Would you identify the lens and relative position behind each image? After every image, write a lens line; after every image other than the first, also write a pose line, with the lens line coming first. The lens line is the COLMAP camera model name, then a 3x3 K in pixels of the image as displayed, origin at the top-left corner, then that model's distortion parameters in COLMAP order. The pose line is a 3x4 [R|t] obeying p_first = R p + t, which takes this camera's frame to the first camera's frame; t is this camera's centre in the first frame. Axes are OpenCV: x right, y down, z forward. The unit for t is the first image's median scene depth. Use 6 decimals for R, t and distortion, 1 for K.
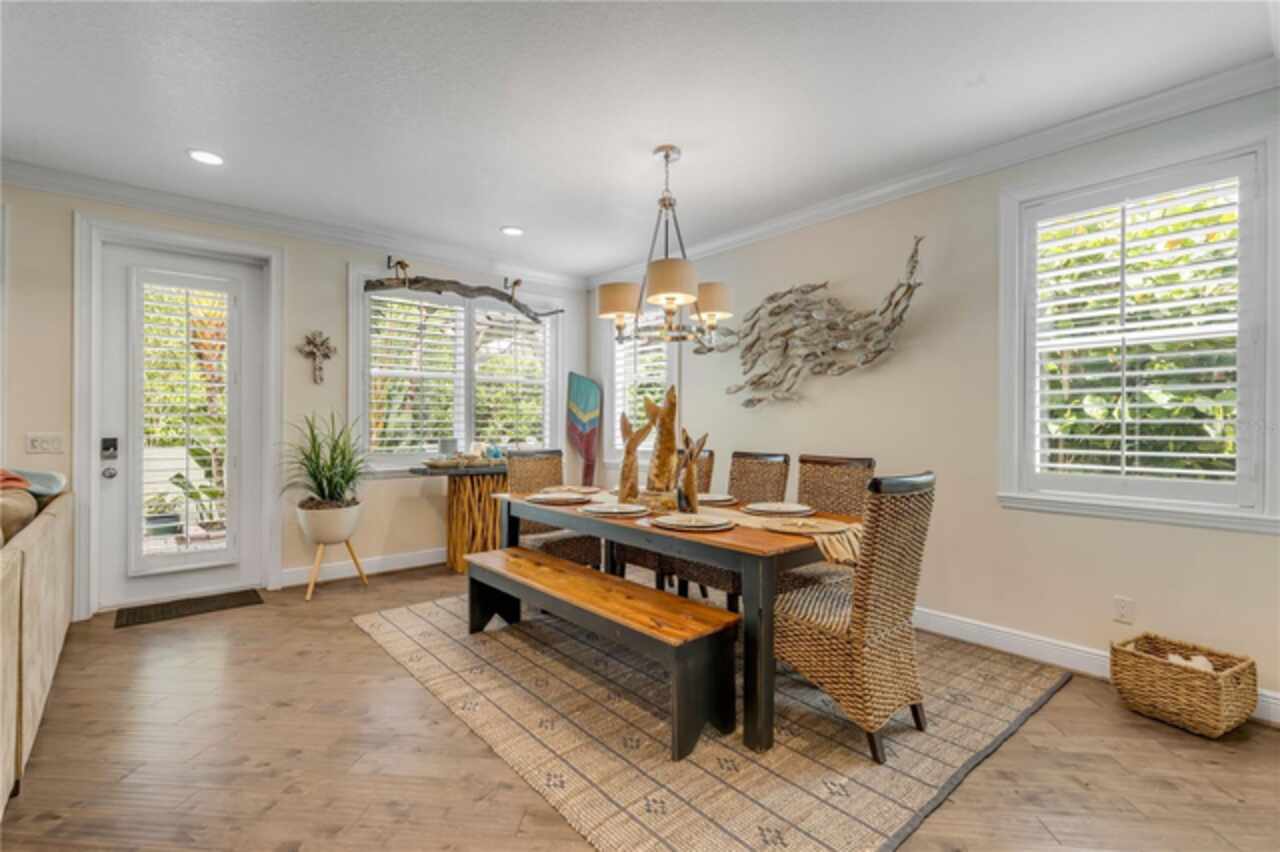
lens RADIAL K [[580.0, 0, 635.6], [0, 580.0, 421.9], [0, 0, 1]] dist [0.009303, -0.002458]
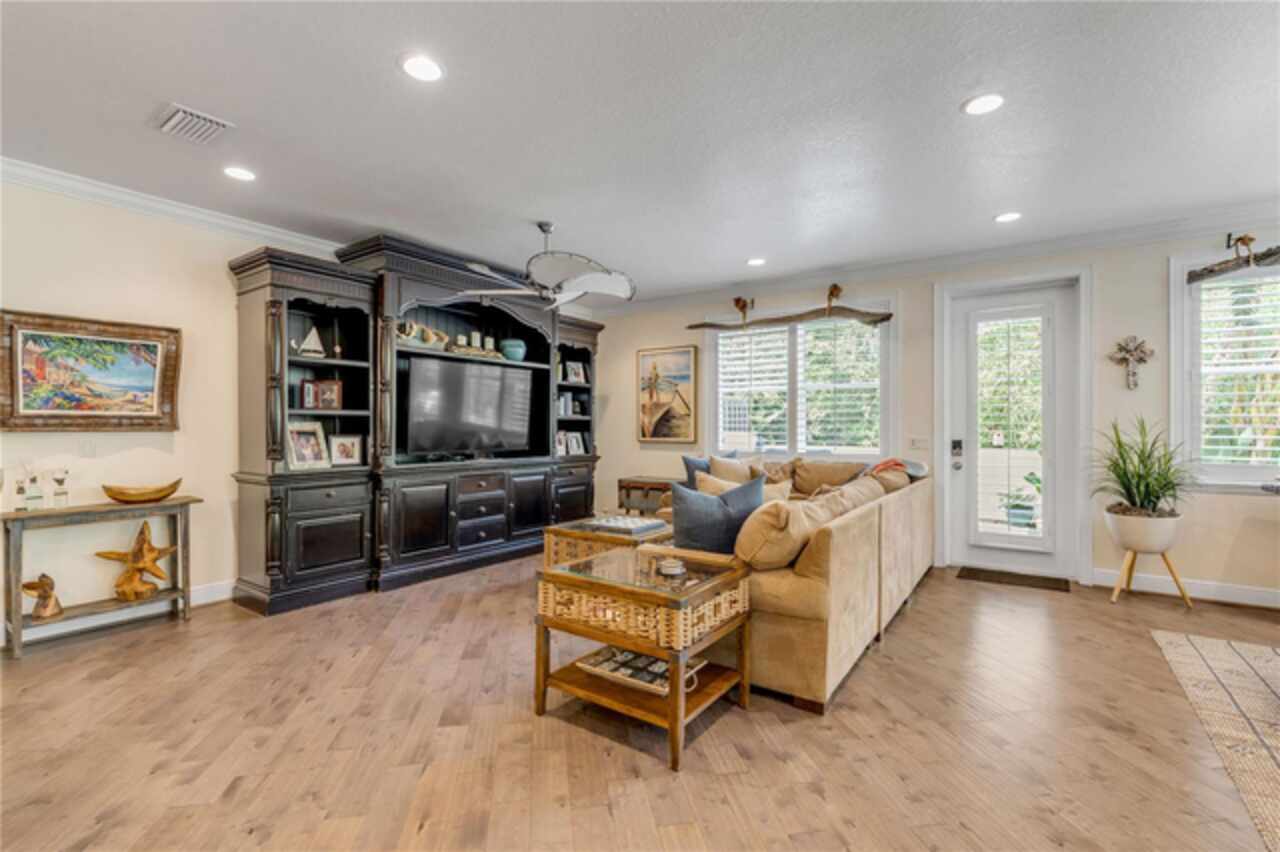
lens RADIAL K [[580.0, 0, 638.4], [0, 580.0, 423.7], [0, 0, 1]] dist [0.009303, -0.002458]
pose [[0.255520, -0.008697, -0.966765, 0.207976], [0.003565, 0.999961, -0.008053, -0.002401], [0.966797, -0.001389, 0.255541, -0.067545]]
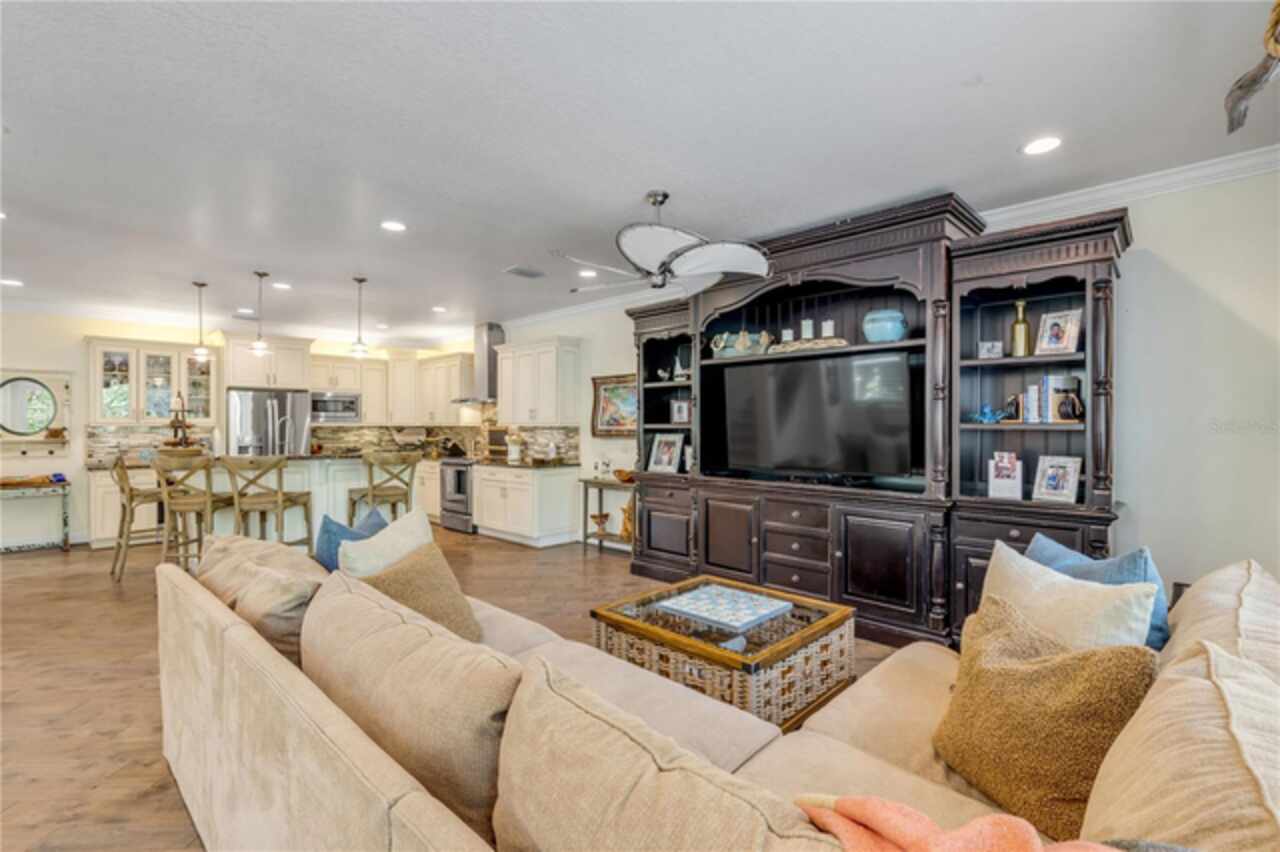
lens RADIAL K [[580.0, 0, 640.0], [0, 580.0, 426.0], [0, 0, 1]] dist [0.009303, -0.002458]
pose [[-0.995237, -0.001621, -0.097471, -0.568429], [-0.001320, 0.999994, -0.003146, -0.024090], [0.097476, -0.003003, -0.995233, 0.715023]]
